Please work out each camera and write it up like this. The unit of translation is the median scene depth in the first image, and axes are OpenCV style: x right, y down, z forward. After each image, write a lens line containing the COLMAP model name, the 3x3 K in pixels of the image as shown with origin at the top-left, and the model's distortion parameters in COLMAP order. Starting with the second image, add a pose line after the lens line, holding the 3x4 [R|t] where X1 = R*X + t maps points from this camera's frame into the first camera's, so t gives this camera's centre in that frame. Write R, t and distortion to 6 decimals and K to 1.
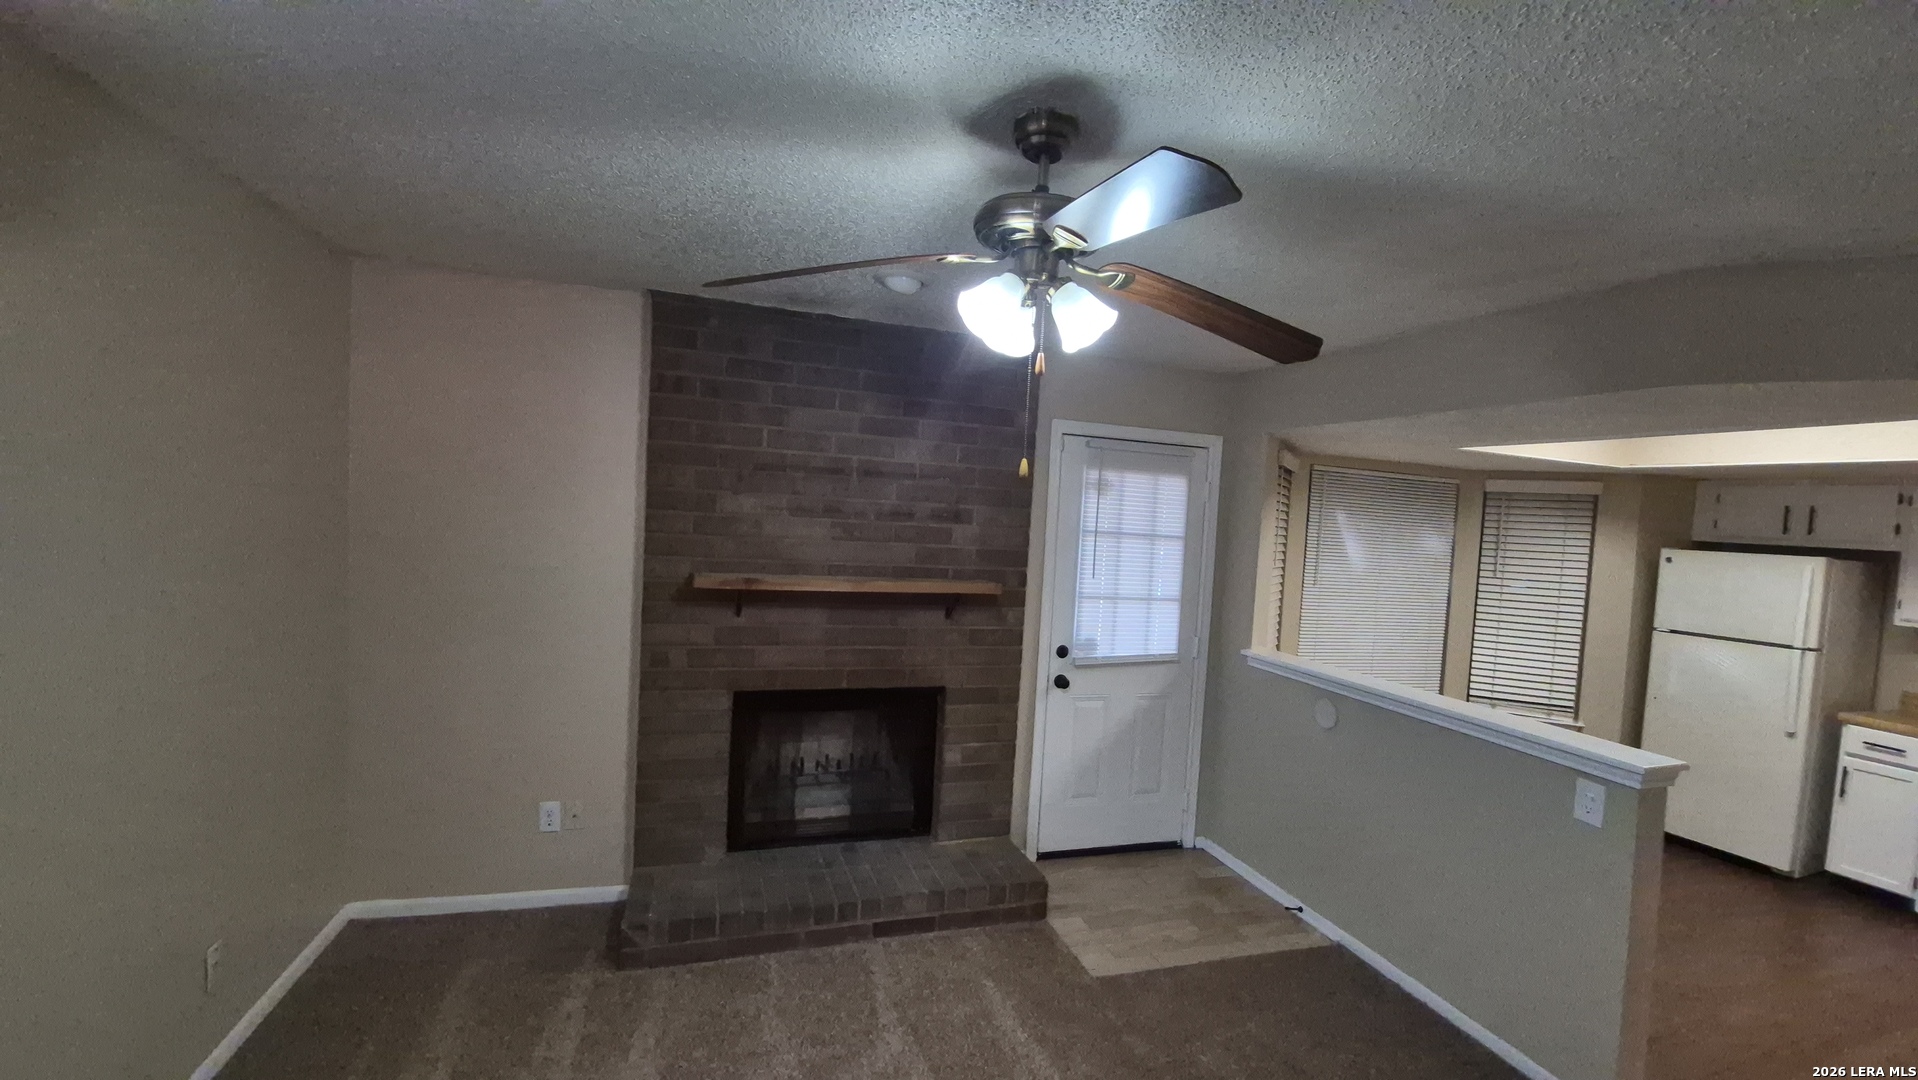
lens RADIAL K [[762.3, 0, 945.7], [0, 762.3, 546.3], [0, 0, 1]] dist [-0.008547, -0.006167]
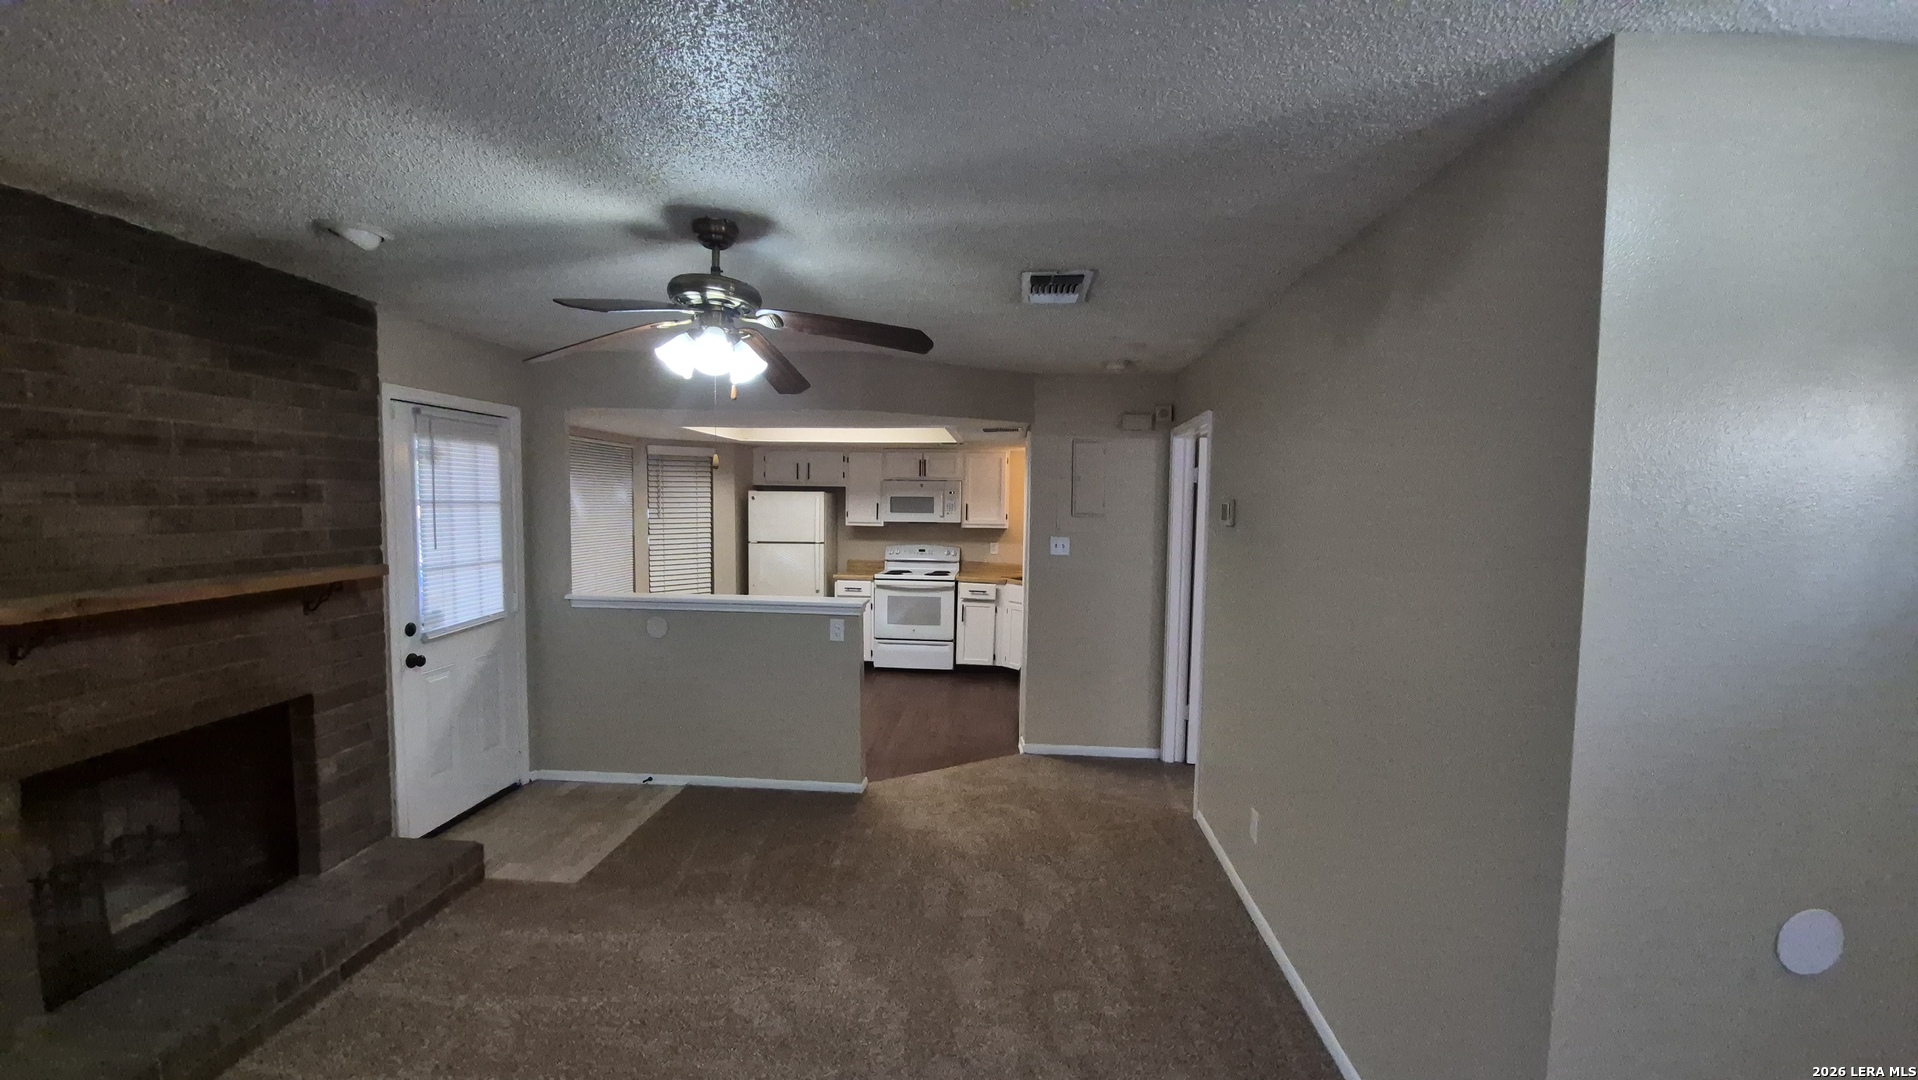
lens RADIAL K [[762.3, 0, 956.2], [0, 762.3, 549.5], [0, 0, 1]] dist [-0.008547, -0.006167]
pose [[0.357863, -0.115730, 0.926575, -0.501456], [0.048287, 0.993256, 0.105409, -0.030138], [-0.932525, 0.007019, 0.361038, 0.021883]]
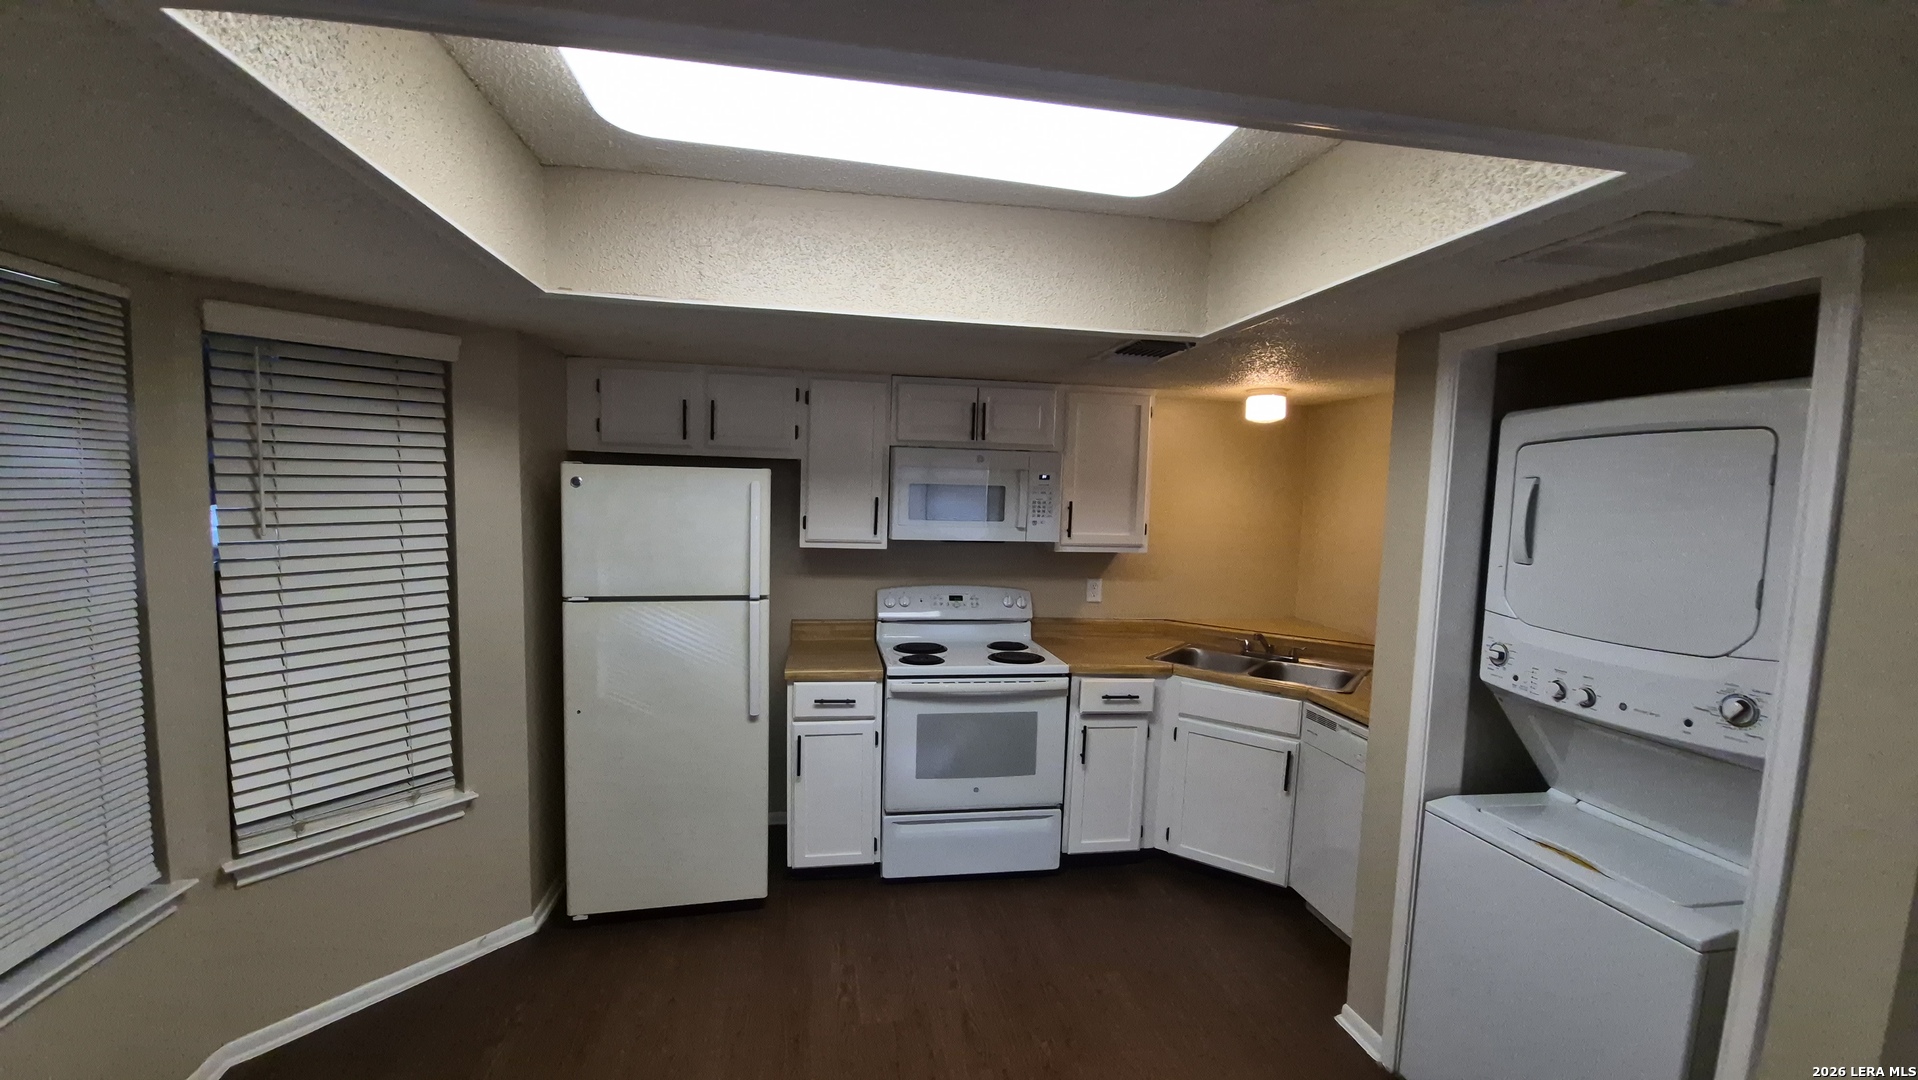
lens RADIAL K [[762.3, 0, 952.5], [0, 762.3, 552.7], [0, 0, 1]] dist [-0.008547, -0.006167]
pose [[0.118116, -0.136861, 0.983523, 0.510303], [0.021449, 0.990577, 0.135267, -0.002109], [-0.992768, 0.005118, 0.119938, 0.810149]]
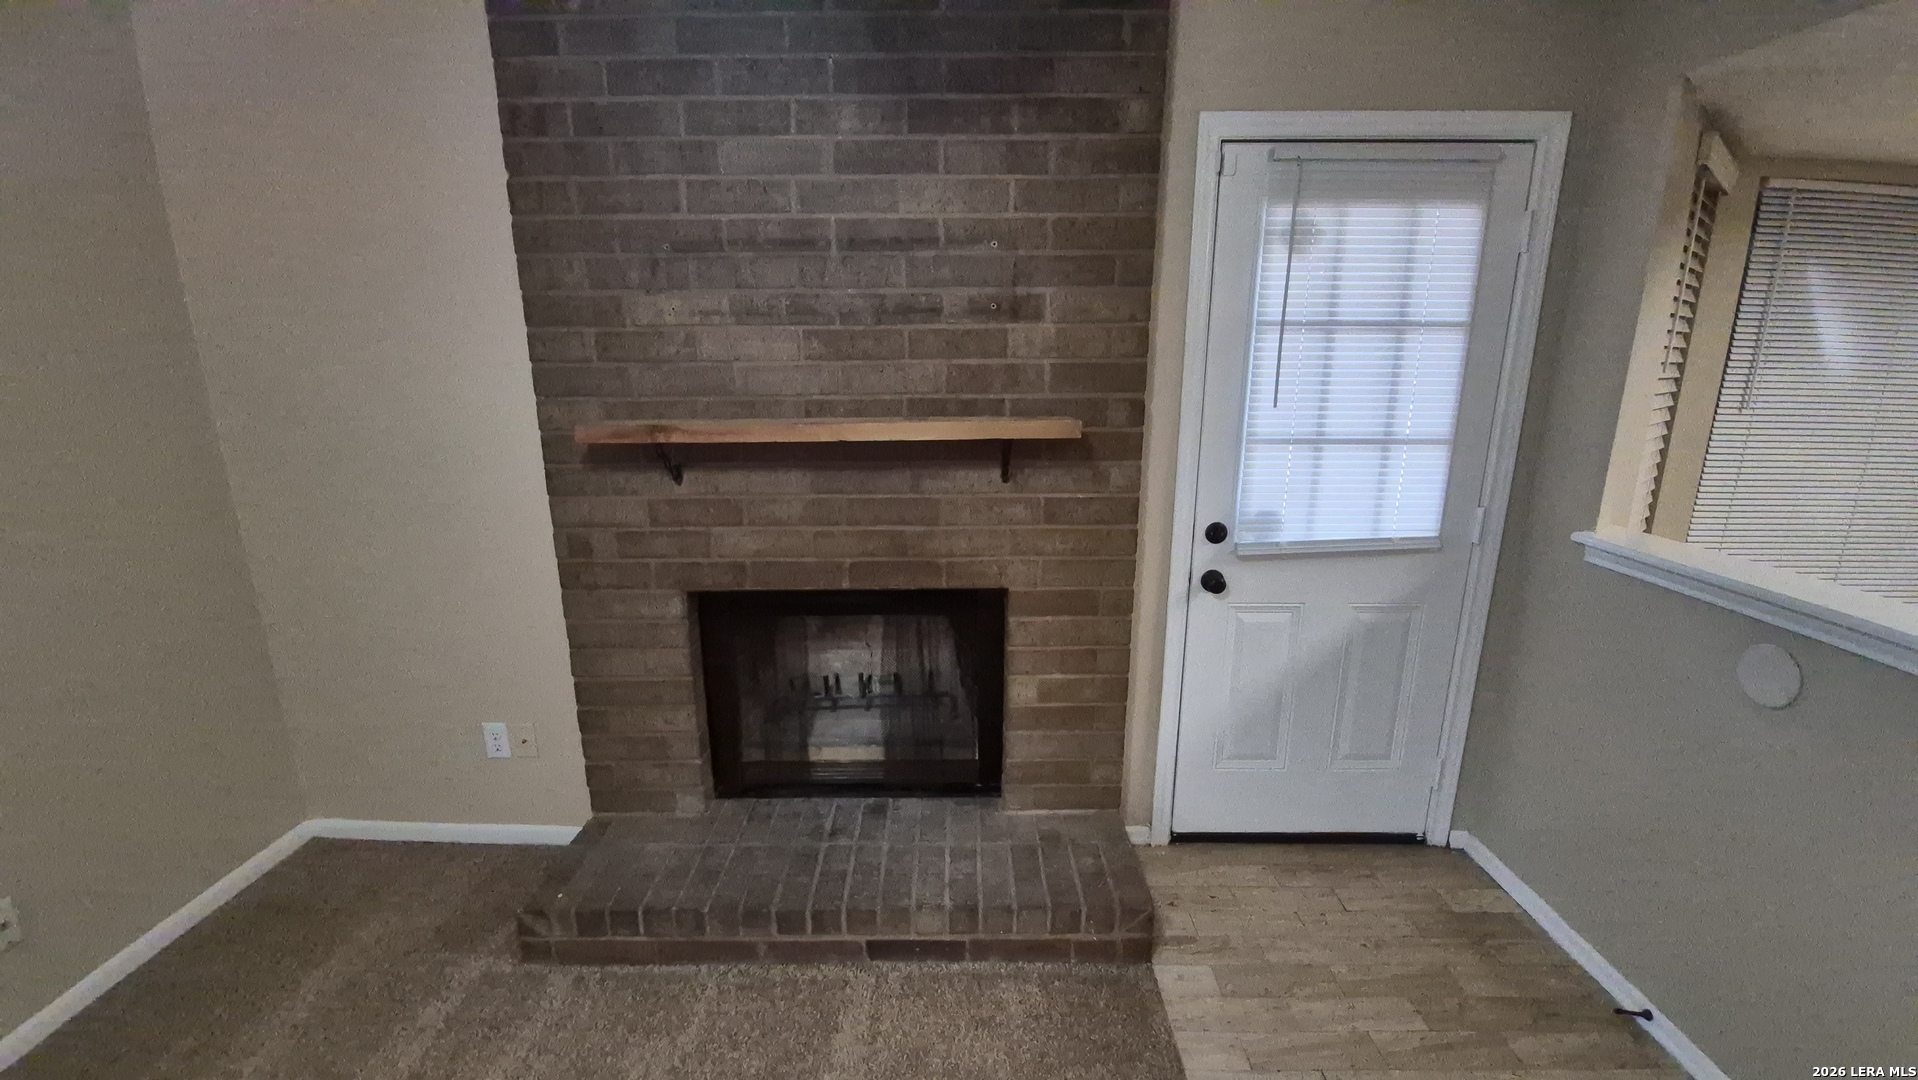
lens RADIAL K [[762.3, 0, 945.2], [0, 762.3, 548.7], [0, 0, 1]] dist [-0.008547, -0.006167]
pose [[0.948012, 0.015162, -0.317874, 0.150934], [0.045379, 0.982216, 0.182186, 0.033066], [0.314983, -0.187139, 0.930465, 0.395810]]
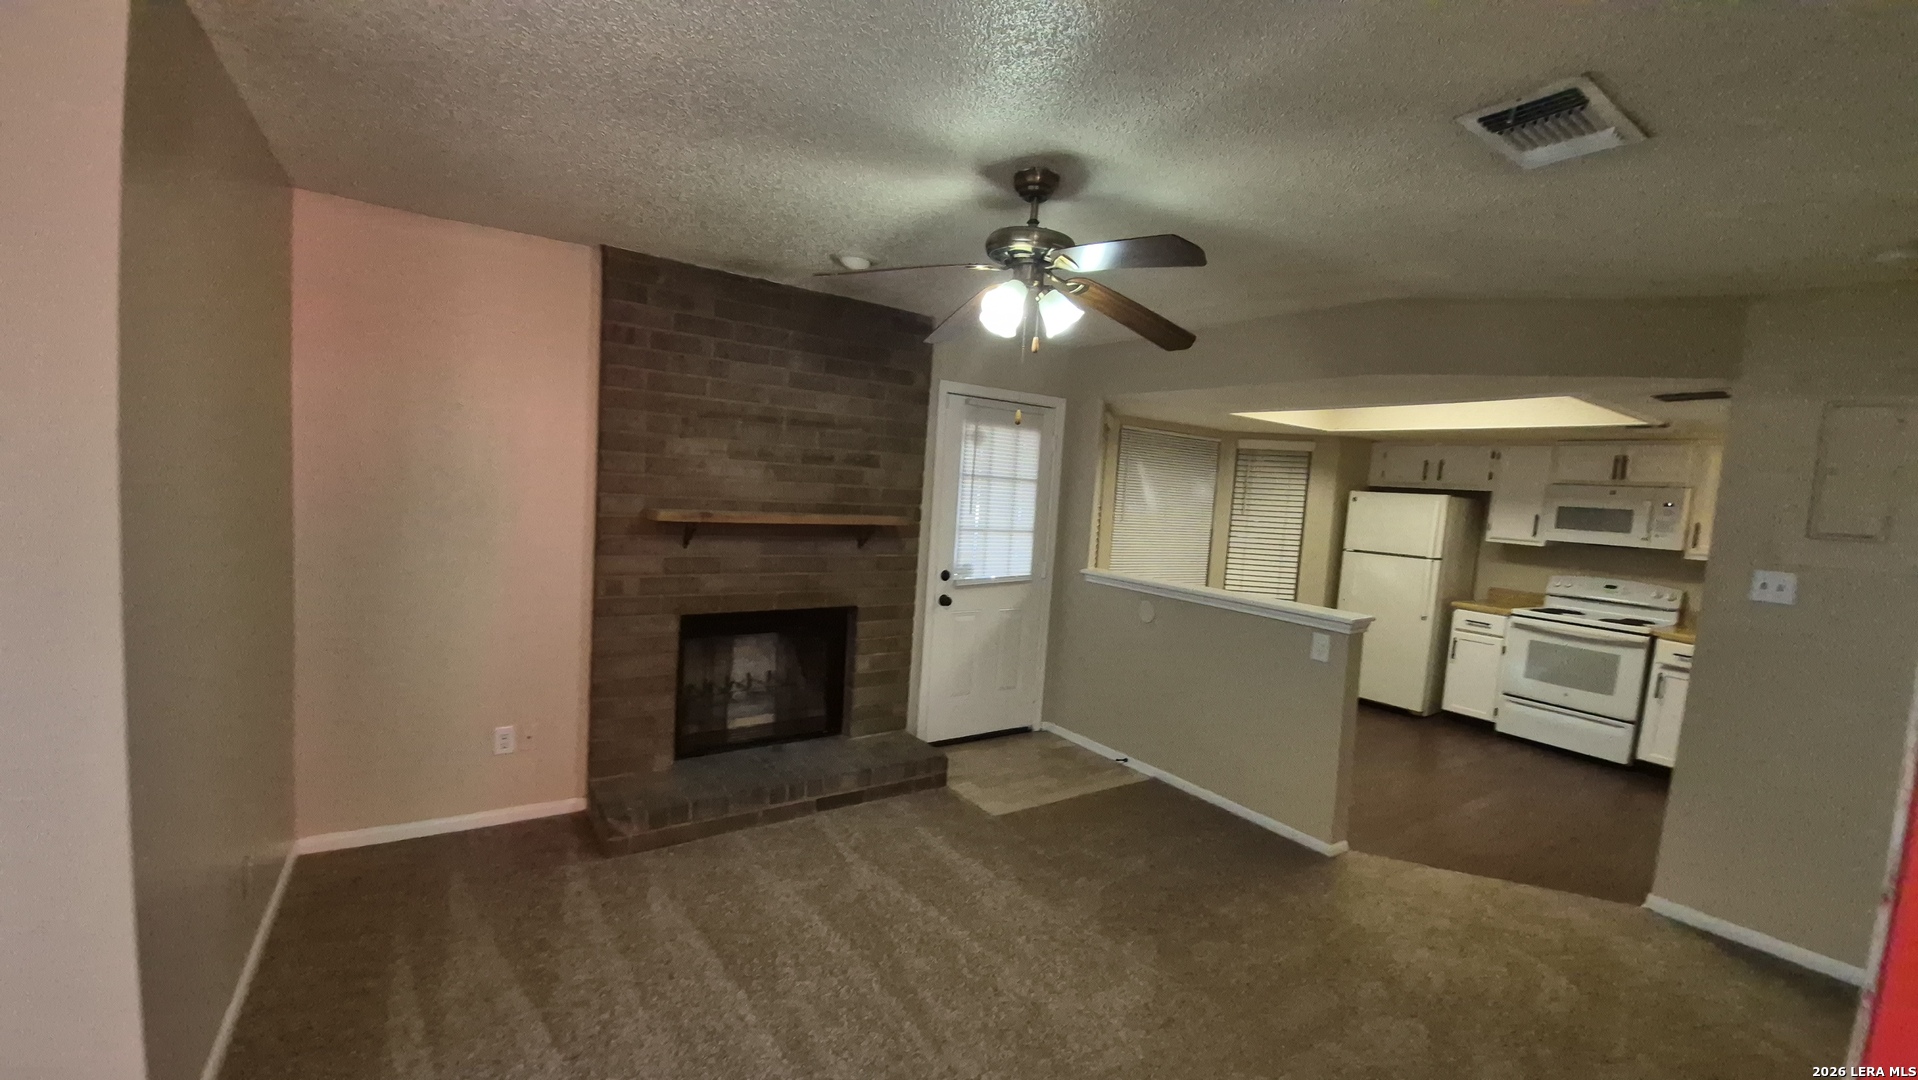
lens RADIAL K [[762.3, 0, 949.2], [0, 762.3, 551.2], [0, 0, 1]] dist [-0.008547, -0.006167]
pose [[0.957818, -0.024283, 0.286348, -0.198192], [0.006888, 0.998077, 0.061601, 0.027684], [-0.287293, -0.057030, 0.956143, -0.161912]]
